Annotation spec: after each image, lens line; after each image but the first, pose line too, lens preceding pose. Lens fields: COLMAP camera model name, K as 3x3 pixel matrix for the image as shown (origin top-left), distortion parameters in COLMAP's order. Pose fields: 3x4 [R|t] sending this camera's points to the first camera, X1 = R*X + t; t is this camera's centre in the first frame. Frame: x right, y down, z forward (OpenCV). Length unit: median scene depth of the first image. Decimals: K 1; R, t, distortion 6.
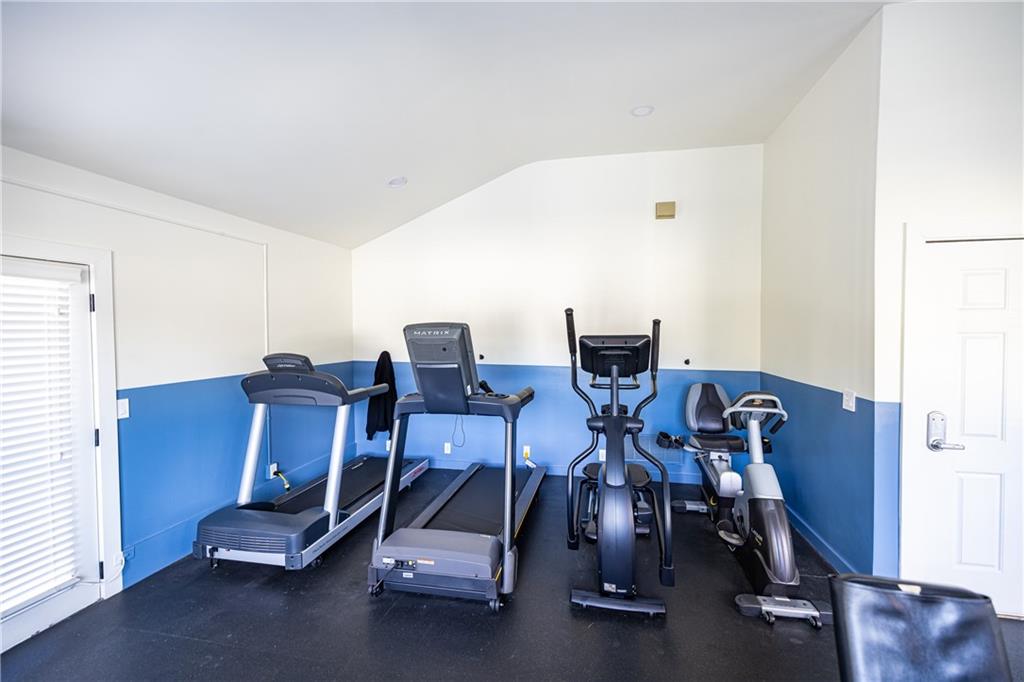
lens RADIAL K [[429.5, 0, 512.0], [0, 429.5, 341.0], [0, 0, 1]] dist [0.001144, 0.000403]
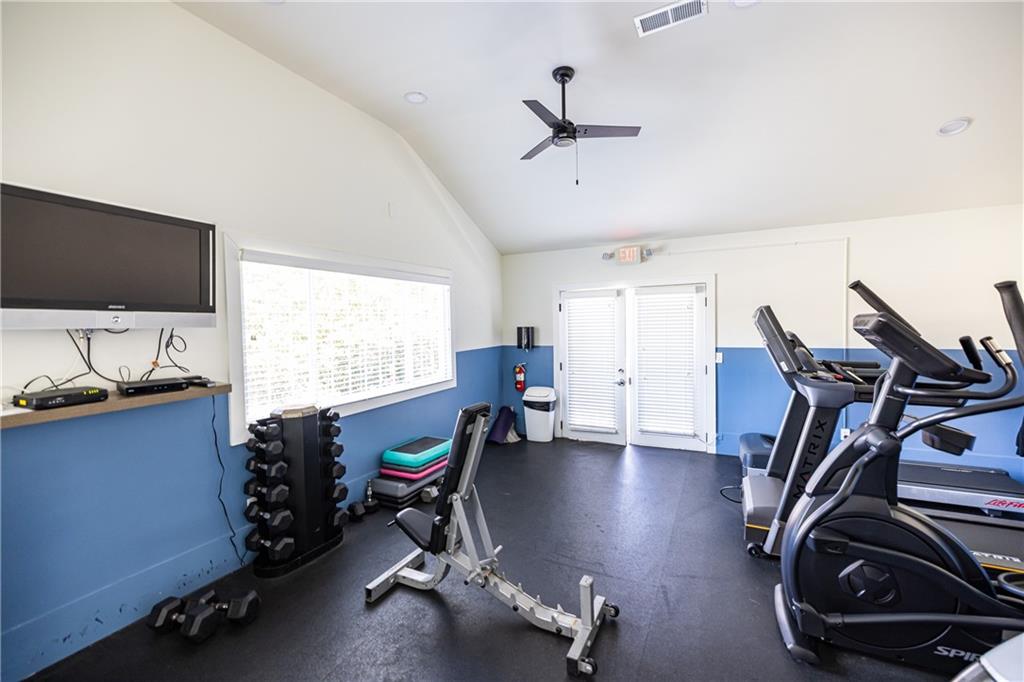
lens RADIAL K [[429.5, 0, 512.0], [0, 429.5, 341.0], [0, 0, 1]] dist [0.001144, 0.000403]
pose [[-0.262714, 0.042239, -0.963949, 1.128251], [-0.007698, 0.998918, 0.045869, 0.006698], [0.964843, 0.019471, -0.262104, 0.625348]]
